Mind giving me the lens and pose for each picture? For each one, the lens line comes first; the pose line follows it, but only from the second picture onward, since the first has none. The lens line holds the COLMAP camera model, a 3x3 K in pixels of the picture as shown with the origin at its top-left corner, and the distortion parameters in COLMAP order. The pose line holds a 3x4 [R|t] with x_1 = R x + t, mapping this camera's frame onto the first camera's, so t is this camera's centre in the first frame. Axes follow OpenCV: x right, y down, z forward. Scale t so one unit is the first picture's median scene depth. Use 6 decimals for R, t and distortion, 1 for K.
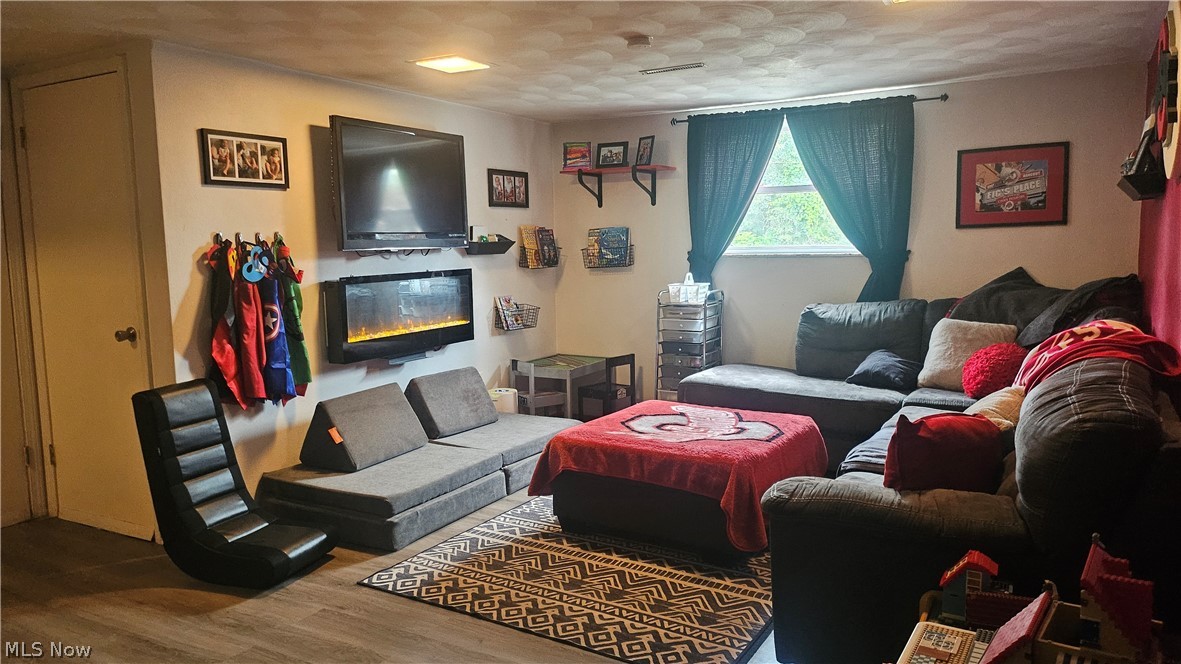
lens RADIAL K [[833.4, 0, 575.5], [0, 833.4, 334.5], [0, 0, 1]] dist [0.078208, -0.083612]
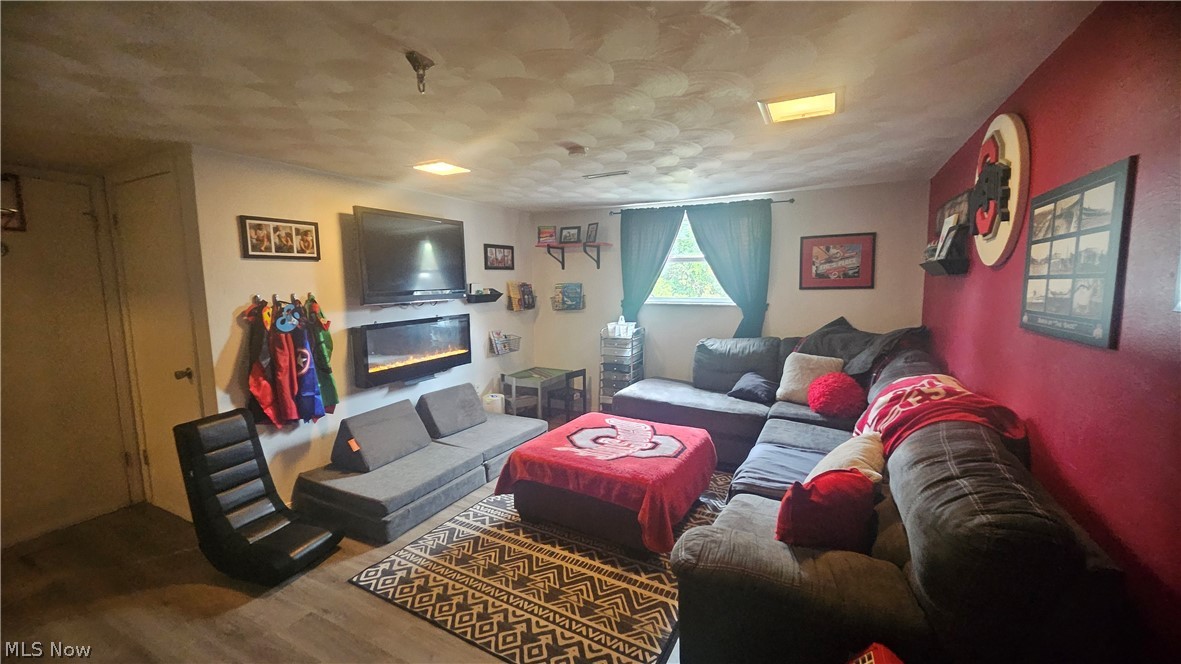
lens RADIAL K [[467.8, 0, 587.8], [0, 467.8, 334.9], [0, 0, 1]] dist [-0.009541, 0.000415]
pose [[0.998912, 0.001182, 0.046618, 0.054824], [-0.001418, 0.999986, 0.005020, -0.063365], [-0.046612, -0.005080, 0.998900, 0.256704]]
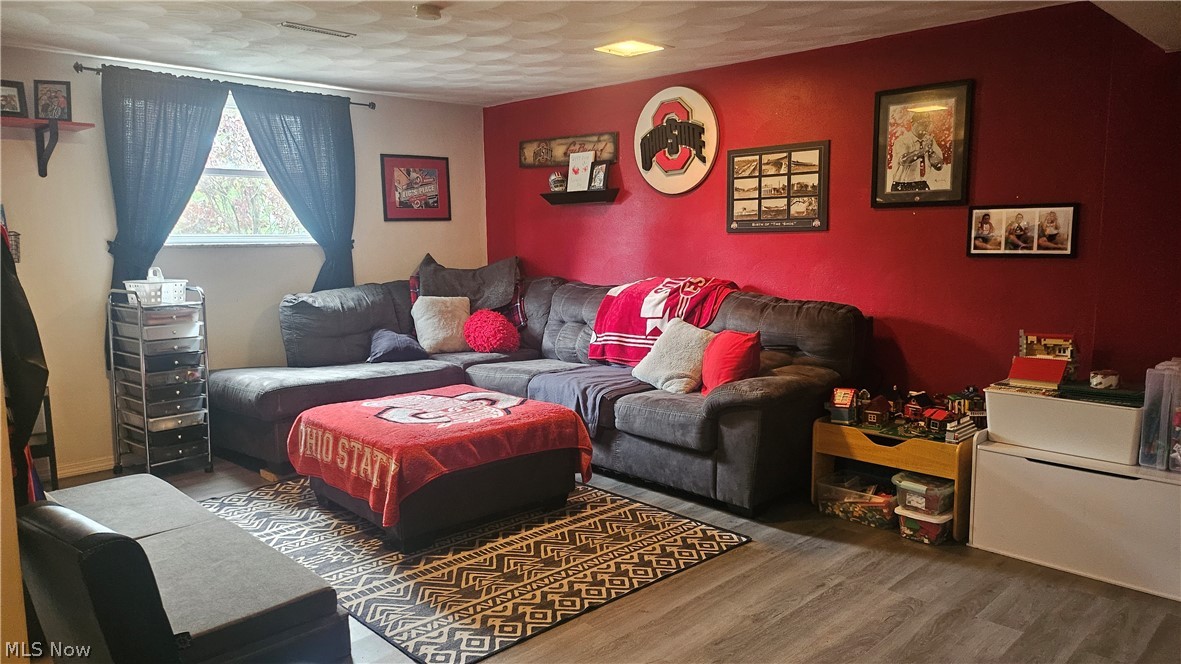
lens RADIAL K [[831.2, 0, 597.4], [0, 831.2, 344.3], [0, 0, 1]] dist [0.070640, -0.075970]
pose [[0.233512, -0.116972, 0.965293, -0.784556], [0.112343, 0.989335, 0.092709, -0.040333], [-0.965842, 0.086796, 0.244162, 0.575256]]
